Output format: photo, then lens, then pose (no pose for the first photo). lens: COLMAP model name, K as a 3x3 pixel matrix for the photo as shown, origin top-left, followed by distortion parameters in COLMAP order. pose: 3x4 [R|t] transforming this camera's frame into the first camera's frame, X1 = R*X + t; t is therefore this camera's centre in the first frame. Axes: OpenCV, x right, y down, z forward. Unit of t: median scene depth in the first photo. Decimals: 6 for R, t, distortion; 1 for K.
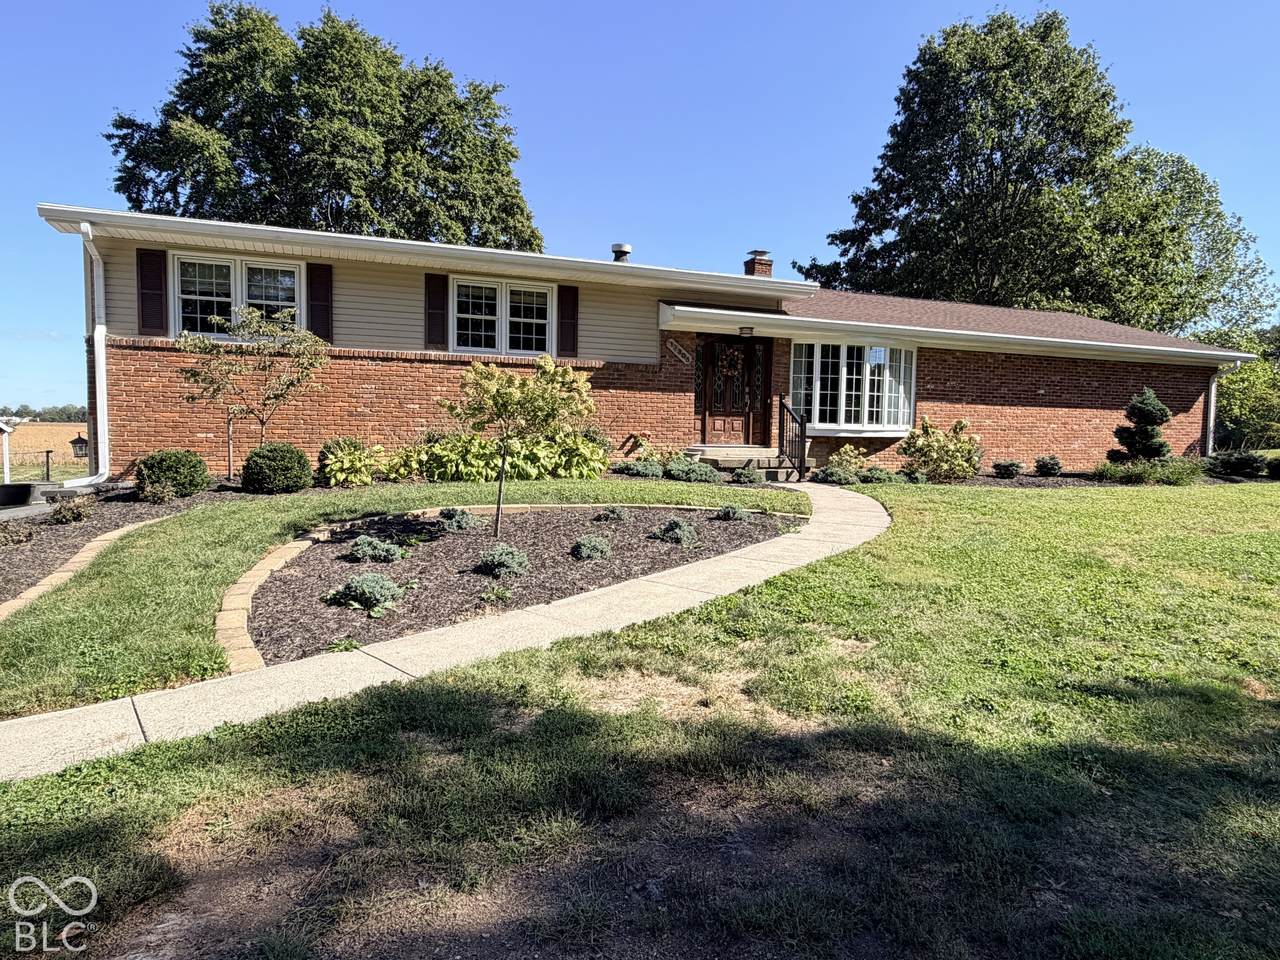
lens RADIAL K [[781.7, 0, 635.4], [0, 781.7, 489.4], [0, 0, 1]] dist [0.002040, 0.004414]
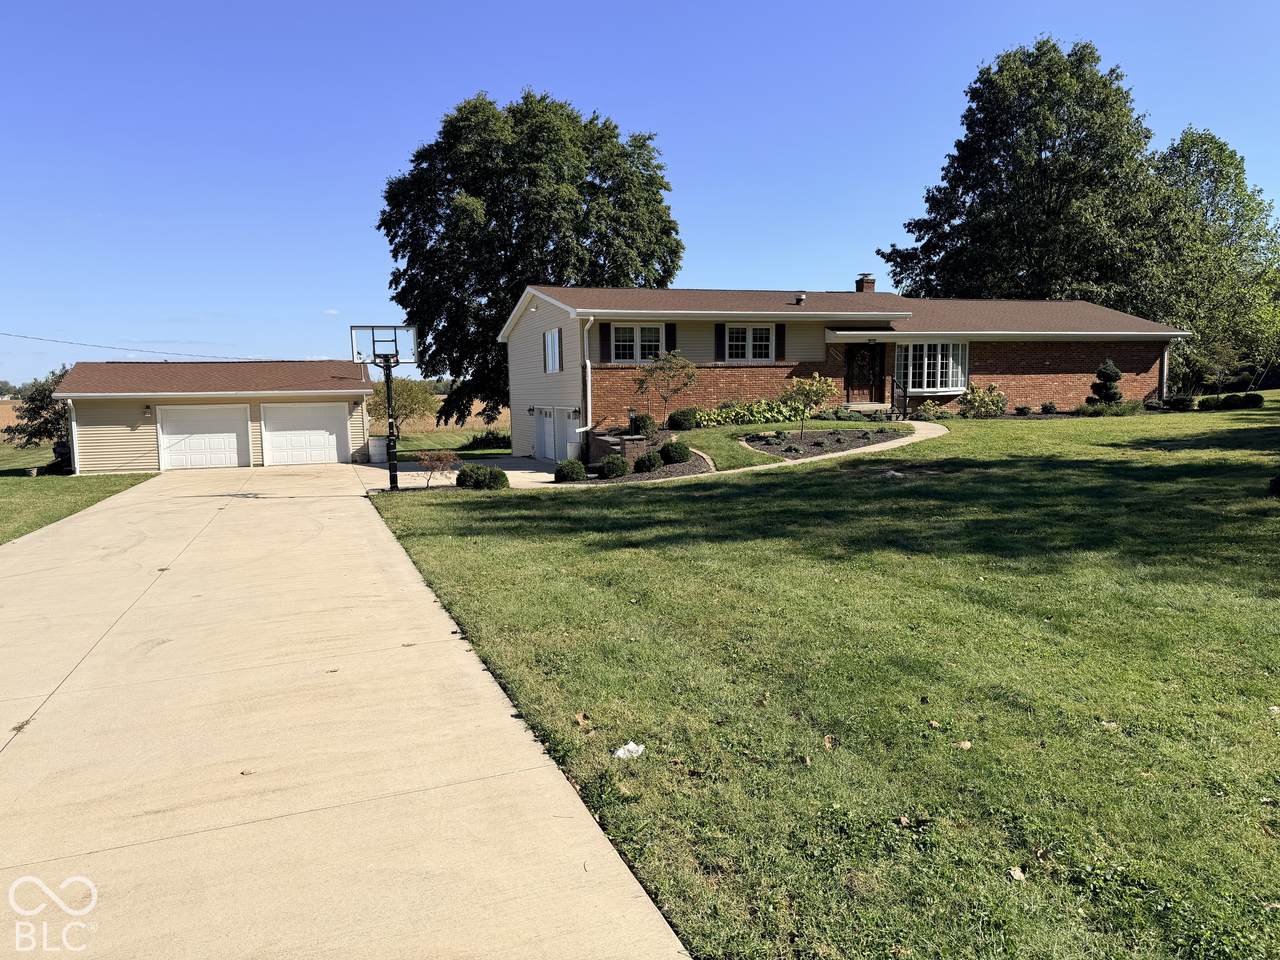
lens RADIAL K [[927.2, 0, 634.3], [0, 927.2, 489.2], [0, 0, 1]] dist [0.095437, -0.116845]
pose [[0.998889, -0.032679, -0.033947, -0.337819], [0.033681, 0.999001, 0.029359, 0.061284], [0.032954, -0.030470, 0.998992, -1.175325]]
